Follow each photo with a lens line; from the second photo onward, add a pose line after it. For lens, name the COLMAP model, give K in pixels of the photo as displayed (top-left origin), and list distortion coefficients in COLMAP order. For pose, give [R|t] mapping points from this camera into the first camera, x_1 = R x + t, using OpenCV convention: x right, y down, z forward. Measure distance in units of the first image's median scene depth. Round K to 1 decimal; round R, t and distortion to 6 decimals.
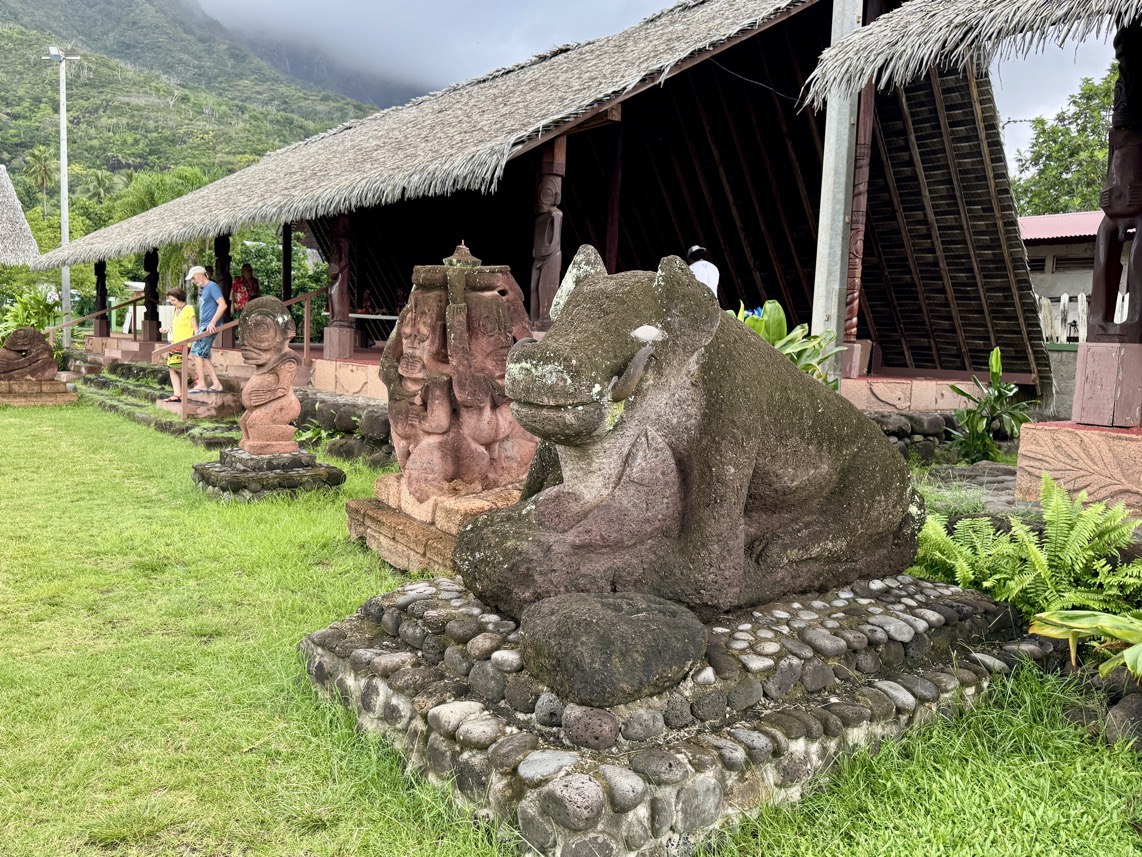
lens RADIAL K [[927.3, 0, 570.1], [0, 927.3, 437.9], [0, 0, 1]] dist [0.013025, 0.001944]
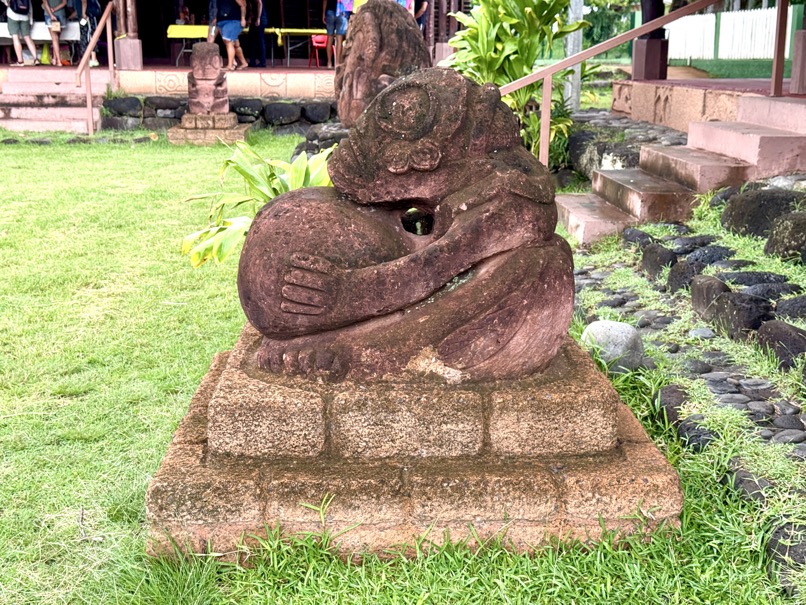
lens RADIAL K [[1121.9, 0, 400.7], [0, 1121.9, 302.9], [0, 0, 1]] dist [0.101333, 0.000000]
pose [[0.808410, 0.091063, -0.581533, -0.363639], [-0.031405, 0.993226, 0.111873, -0.078161], [0.587781, -0.072176, 0.805794, 0.649208]]
